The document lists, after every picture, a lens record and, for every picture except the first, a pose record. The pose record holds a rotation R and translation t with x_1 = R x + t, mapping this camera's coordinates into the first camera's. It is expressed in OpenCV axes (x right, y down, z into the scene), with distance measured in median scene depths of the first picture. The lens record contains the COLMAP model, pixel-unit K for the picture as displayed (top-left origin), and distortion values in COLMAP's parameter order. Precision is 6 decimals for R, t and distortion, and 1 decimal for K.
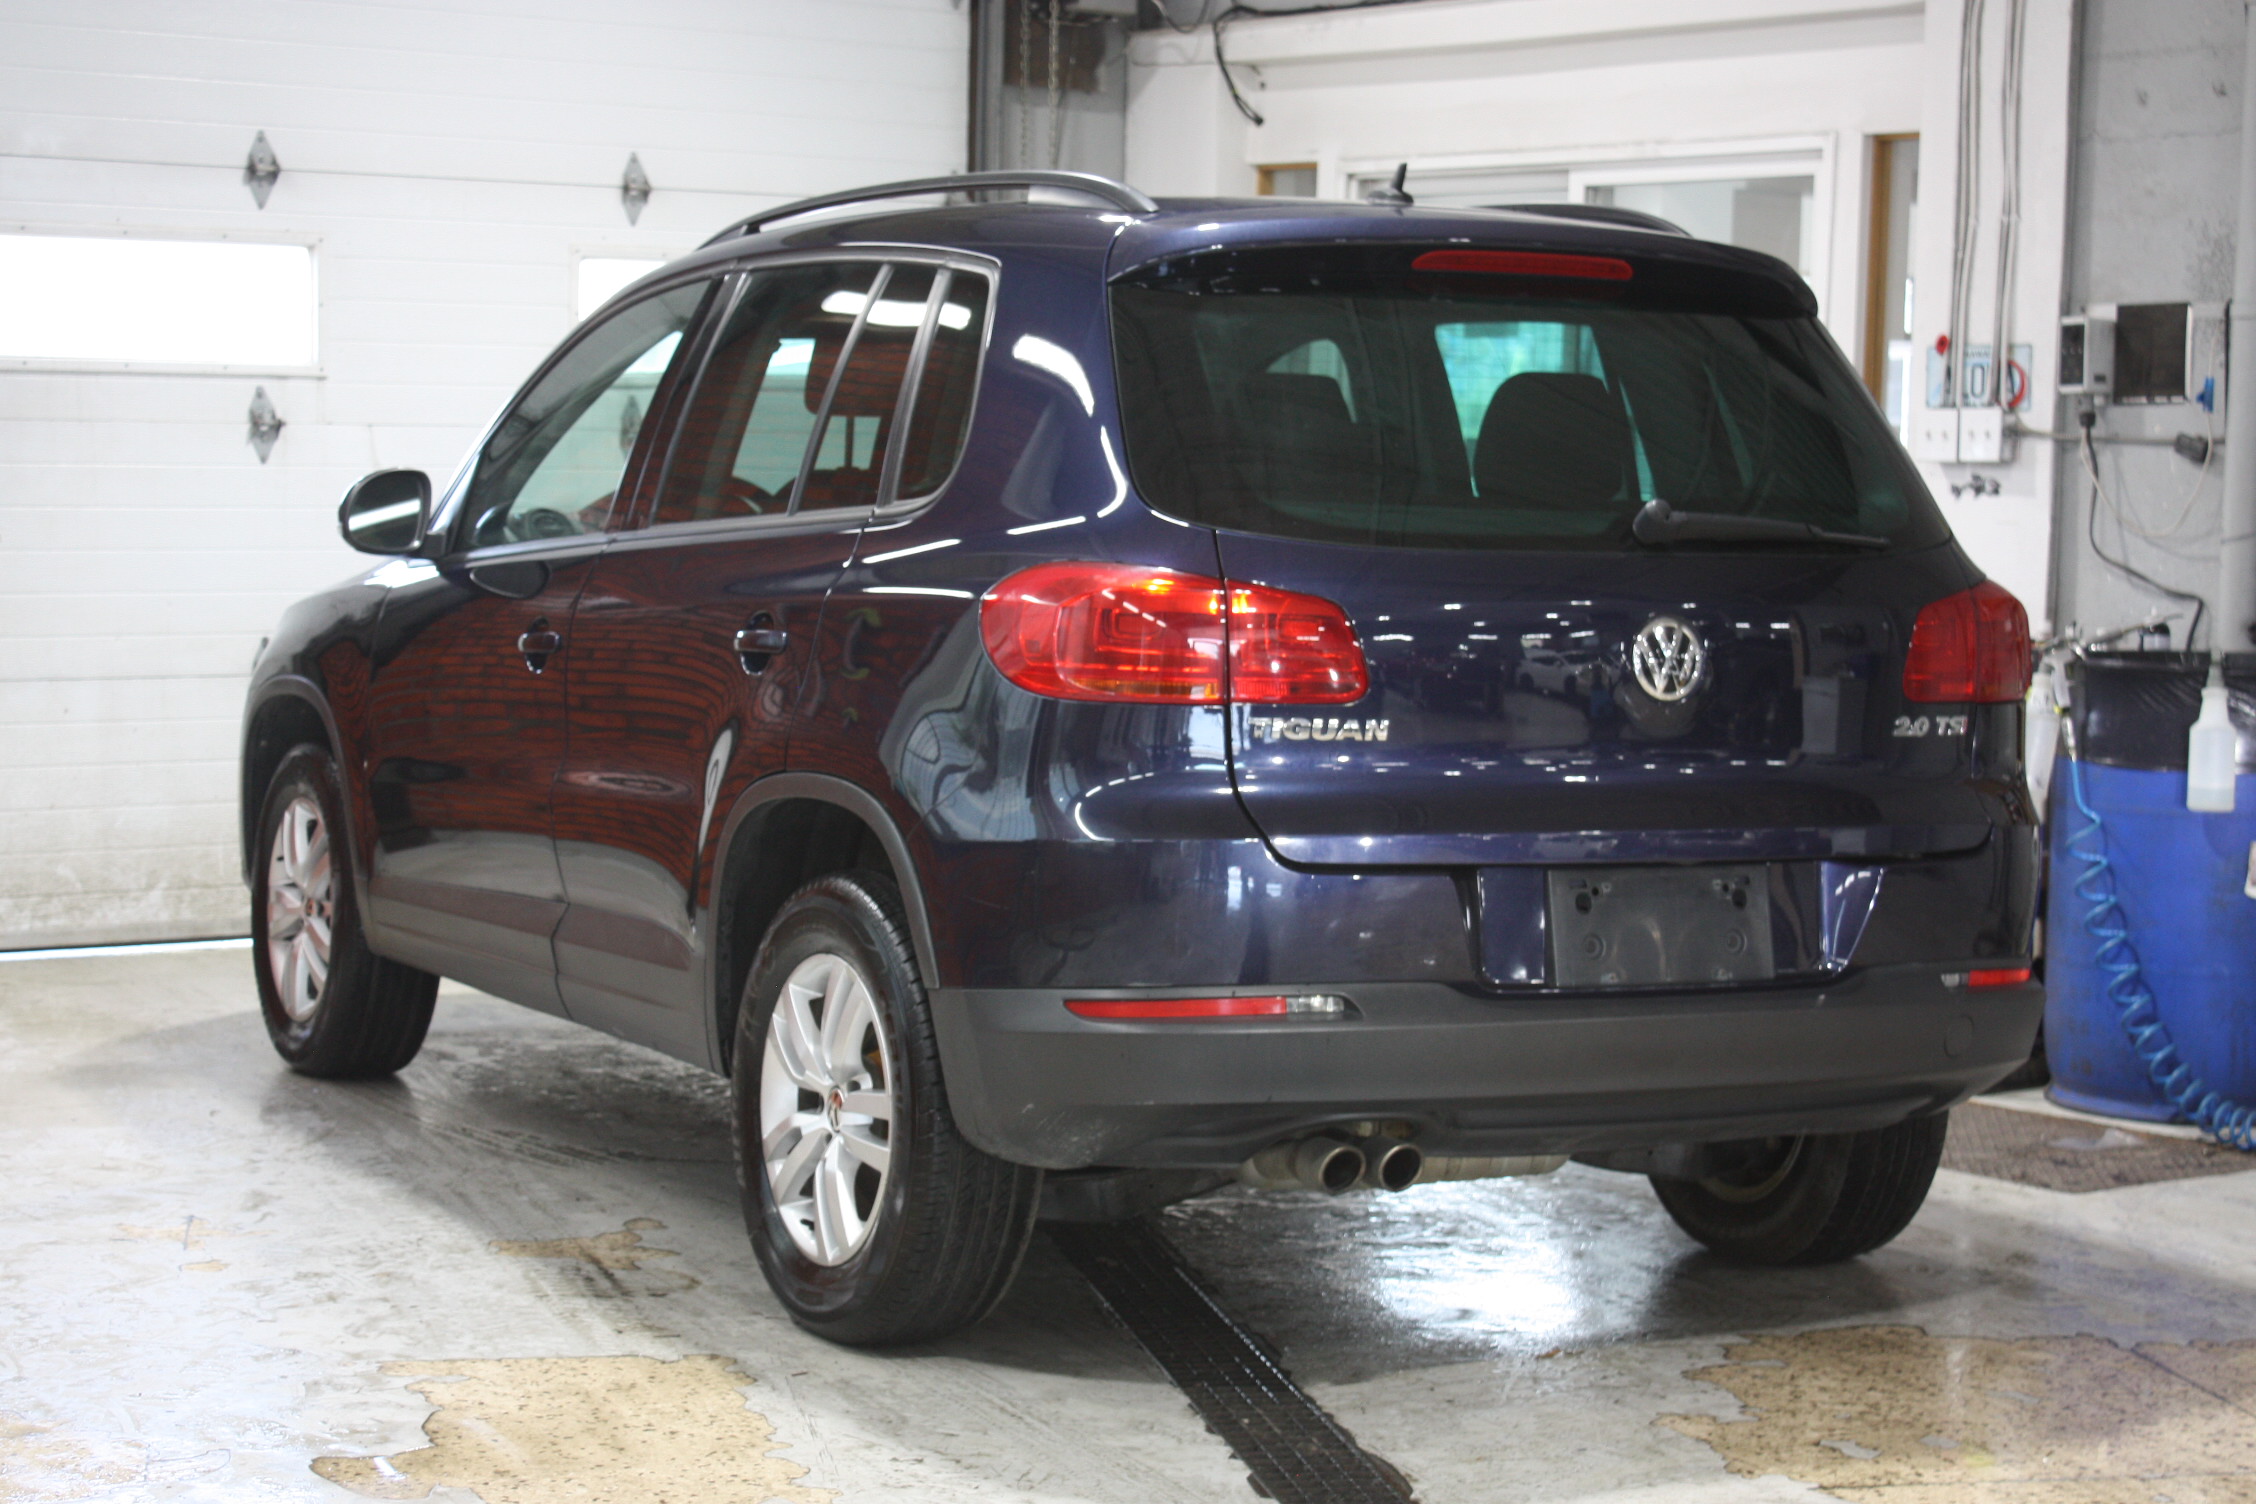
lens RADIAL K [[4277.7, 0, 1135.4], [0, 4277.7, 751.7], [0, 0, 1]] dist [0.018581, 0.000000]
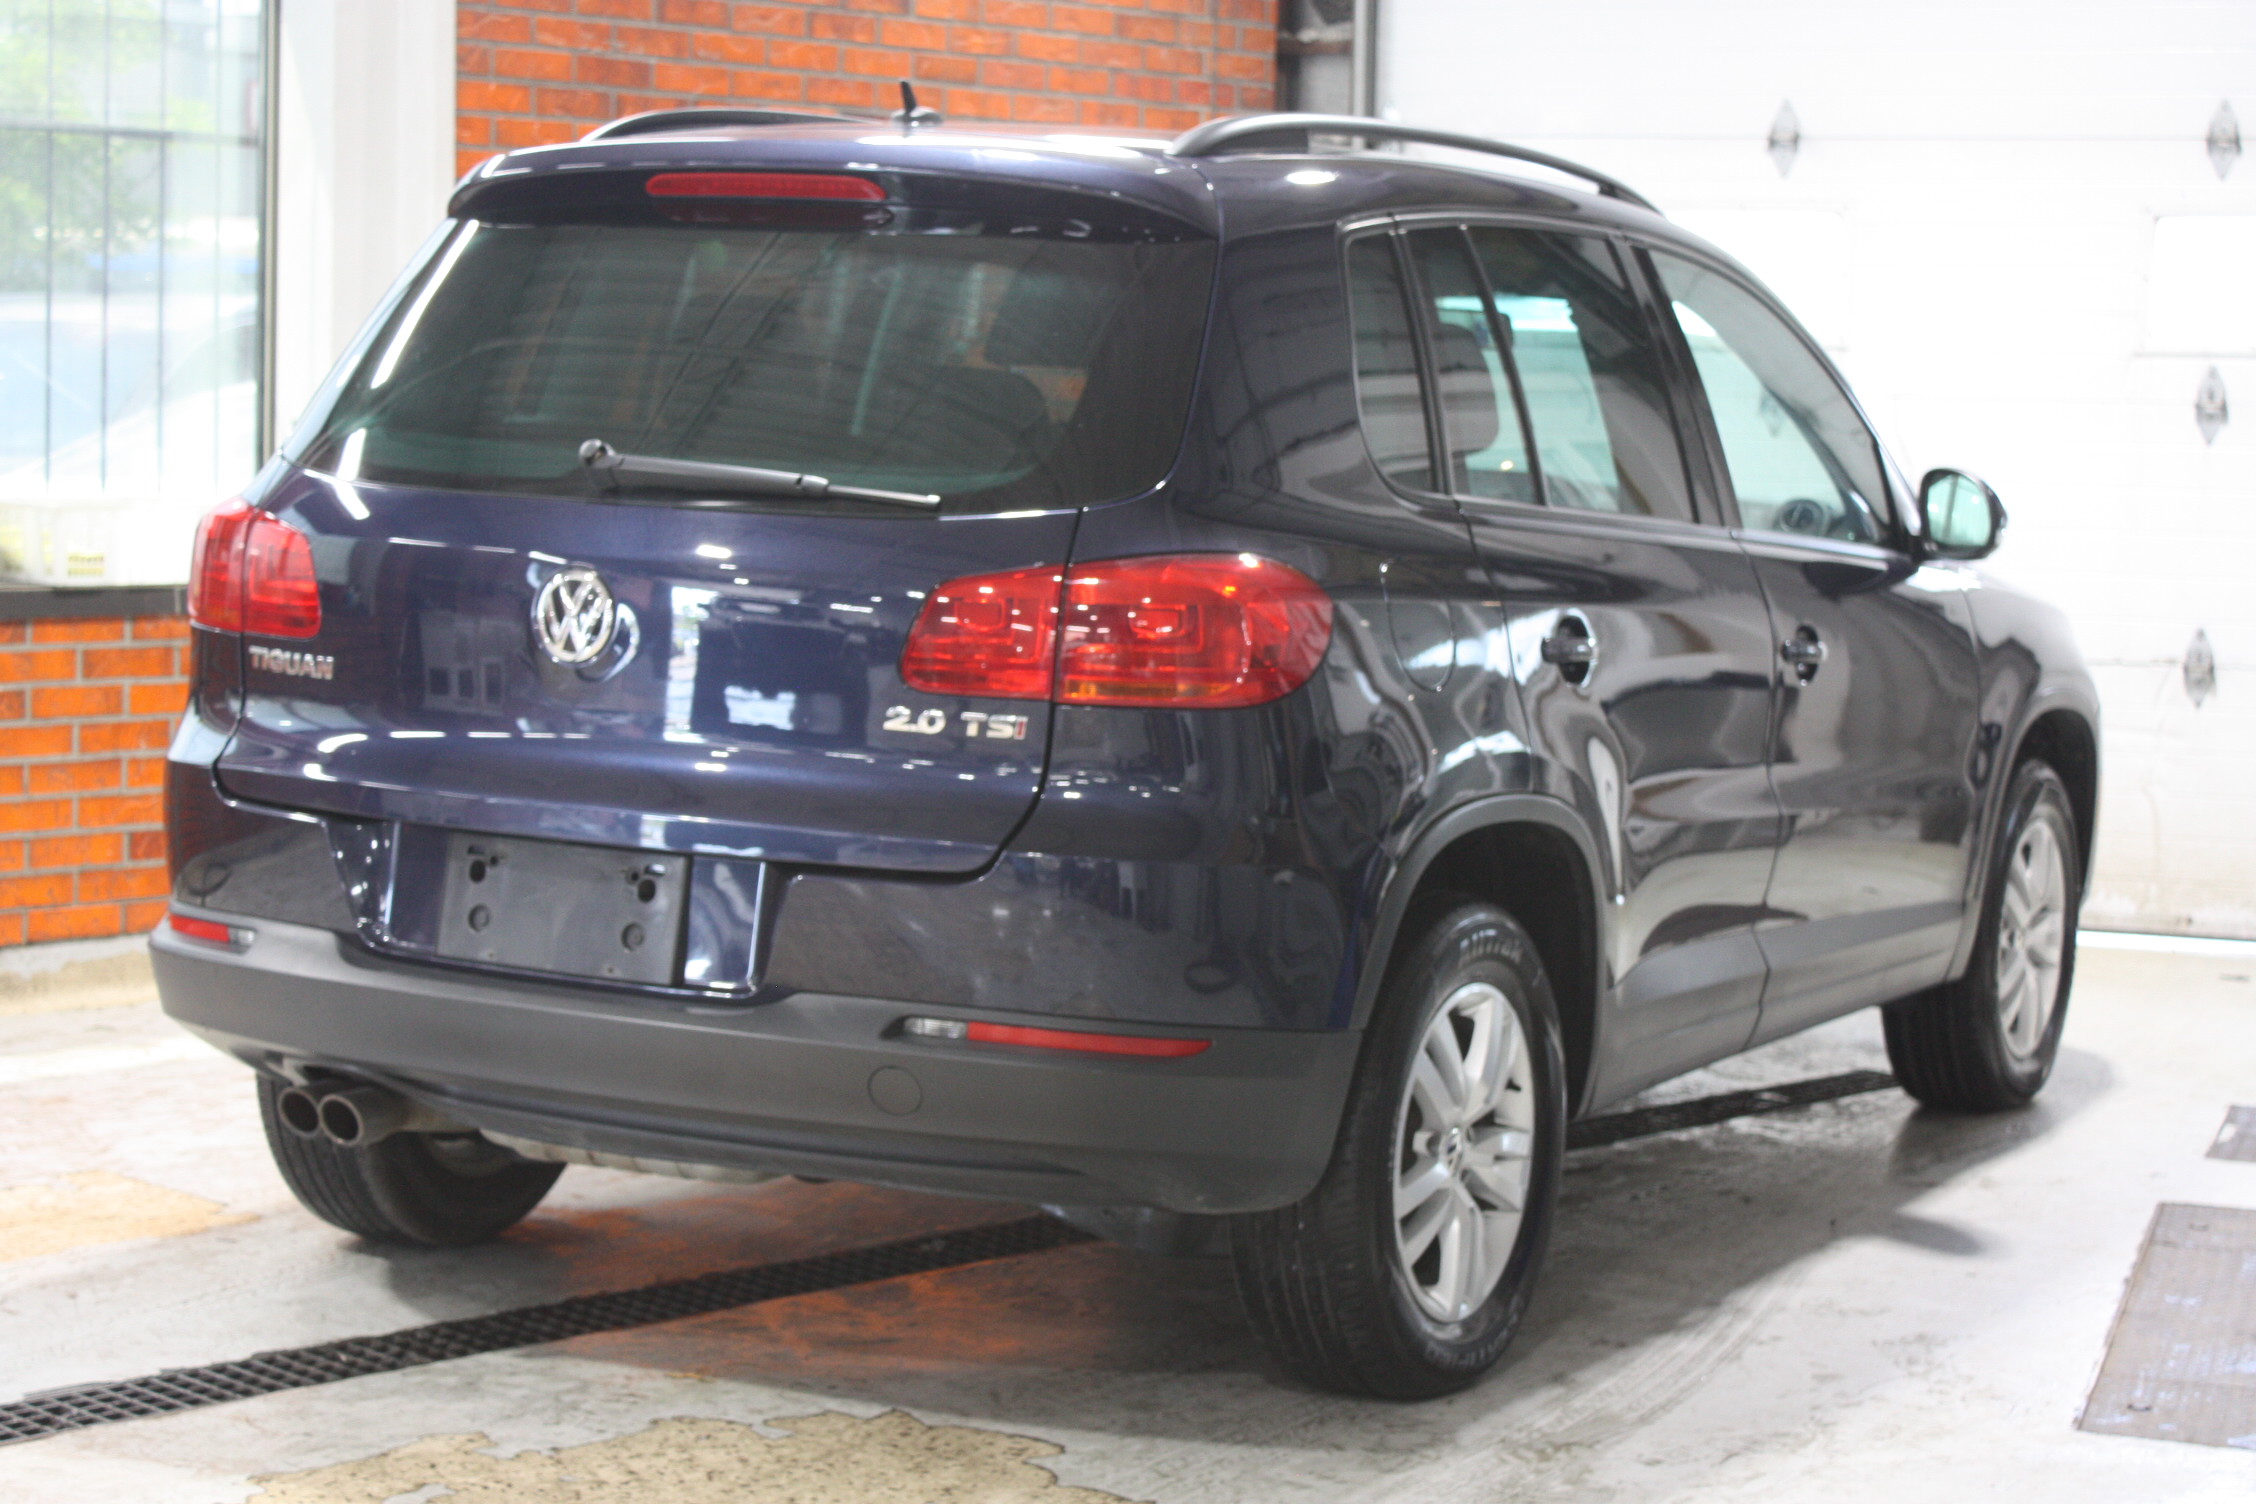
lens RADIAL K [[4216.5, 0, 1131.1], [0, 4216.5, 744.5], [0, 0, 1]] dist [0.094916, 0.000000]
pose [[0.571632, 0.074141, -0.817154, 0.904524], [-0.078736, 0.996270, 0.035314, -0.034556], [0.816724, 0.044153, 0.575337, 0.569135]]
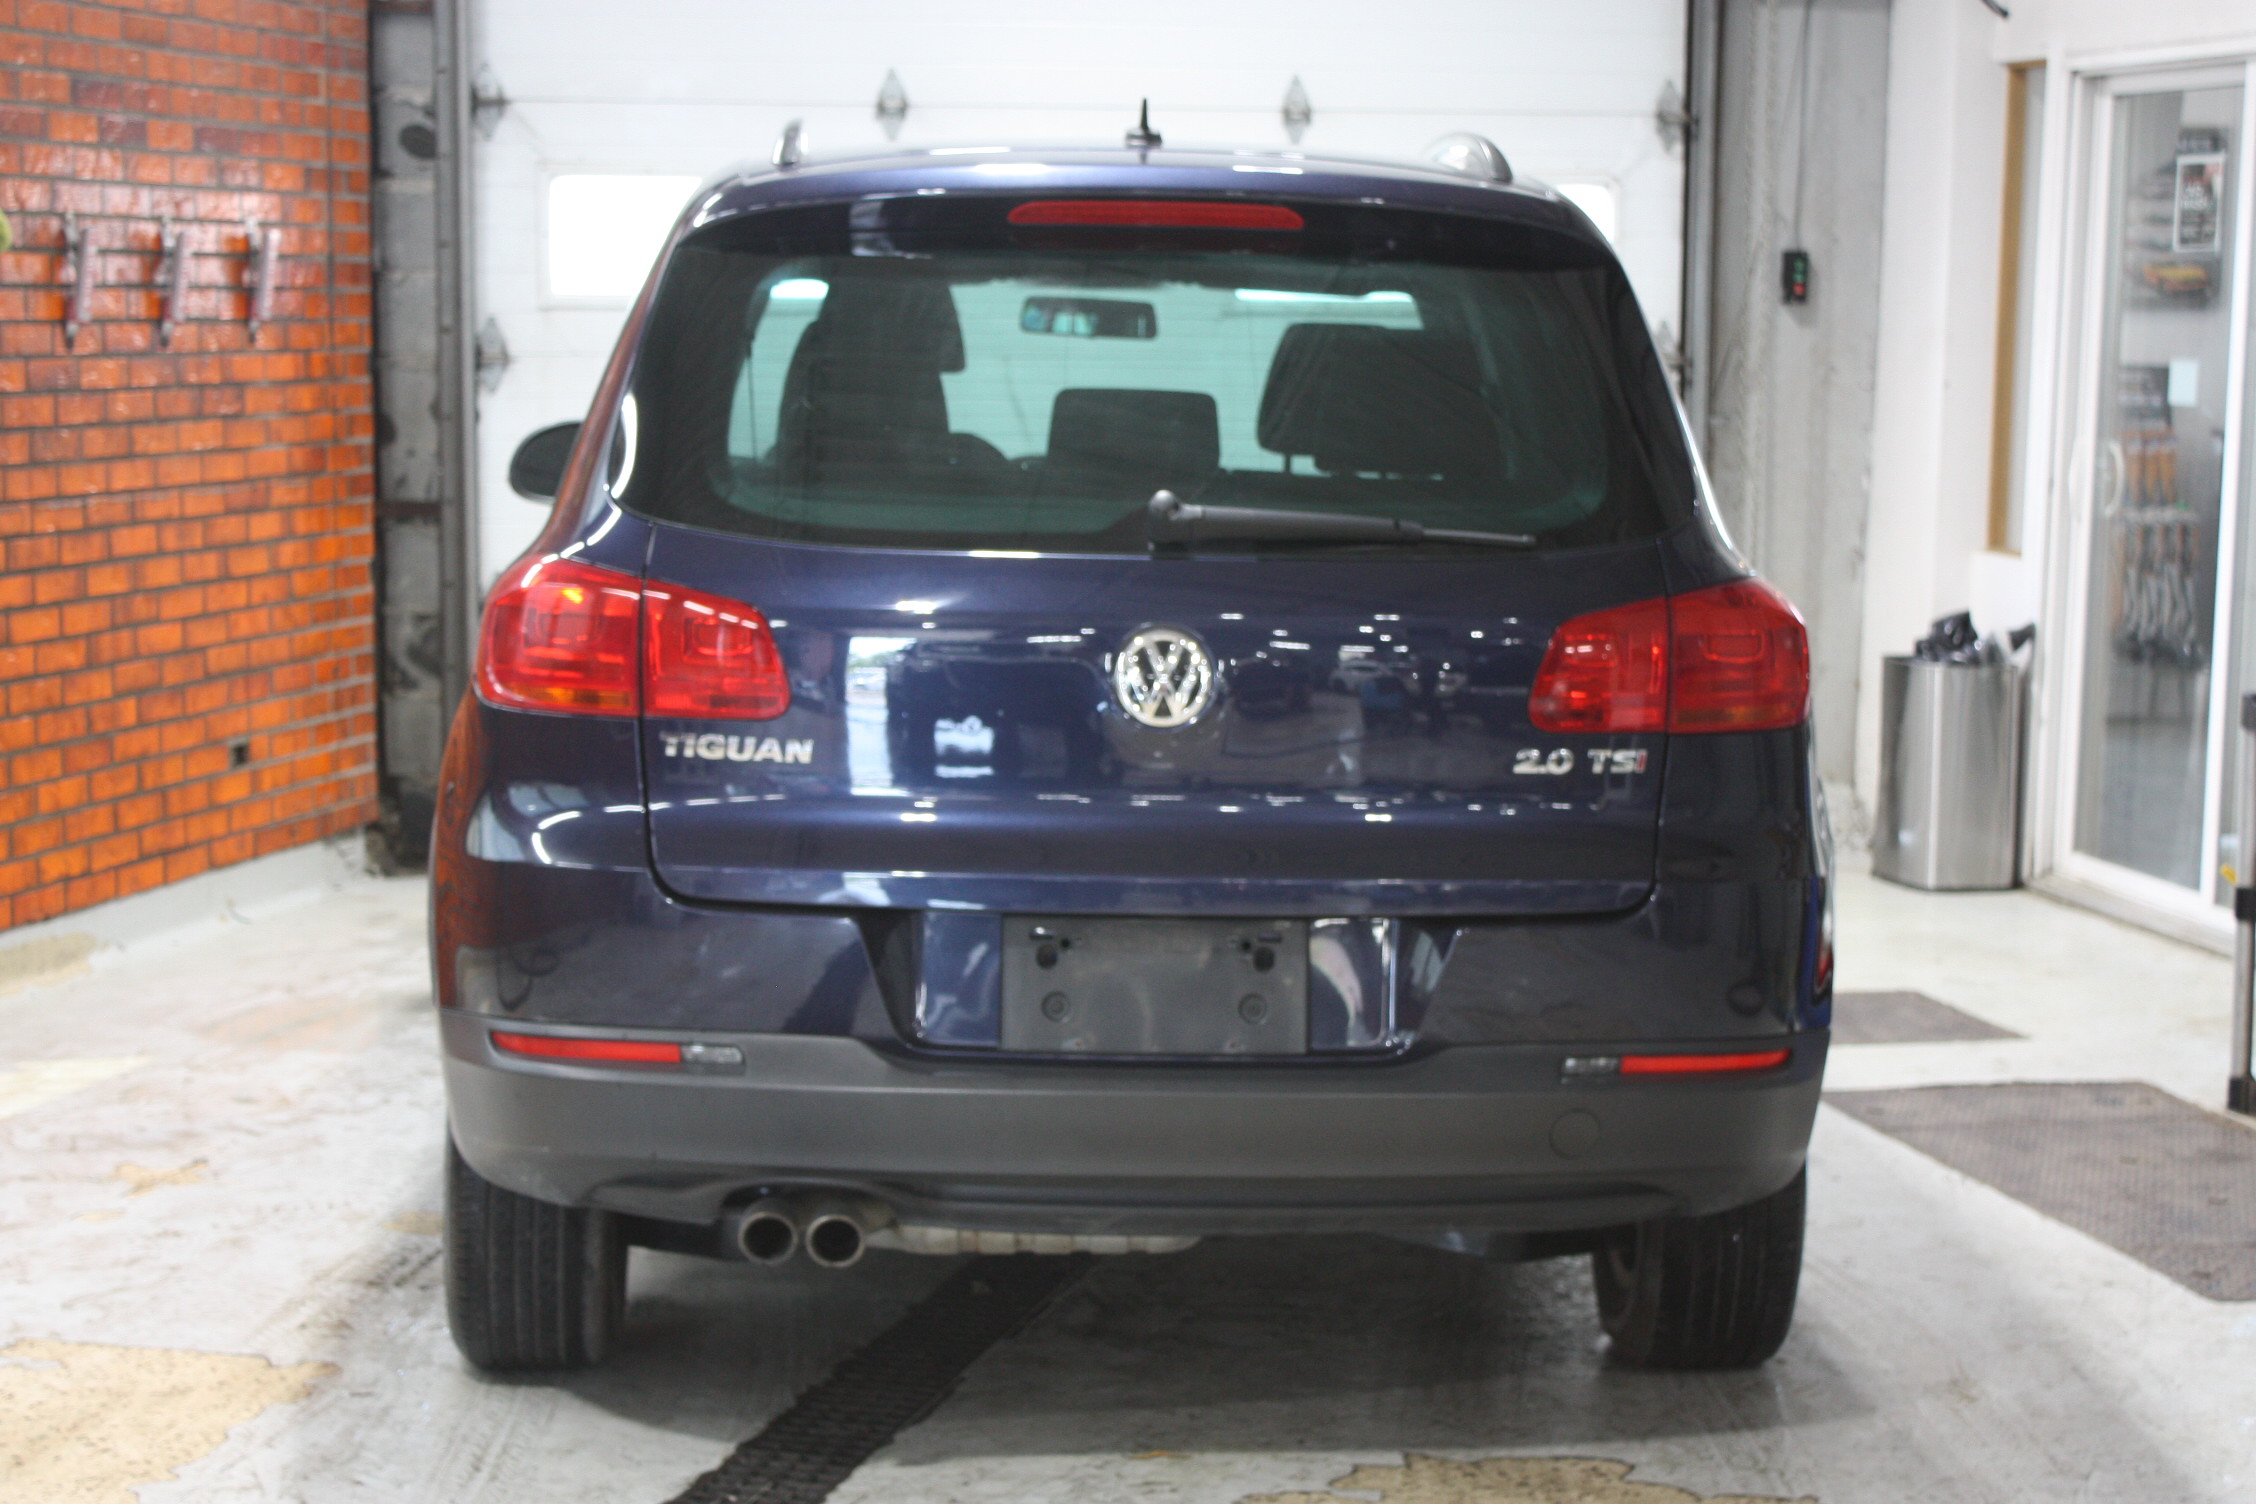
lens RADIAL K [[4114.2, 0, 1116.9], [0, 4114.2, 758.5], [0, 0, 1]] dist [0.030727, 0.000000]
pose [[0.906949, 0.038199, -0.419505, 0.453332], [-0.024249, 0.998963, 0.038538, -0.036335], [0.420542, -0.024779, 0.906935, 0.239331]]
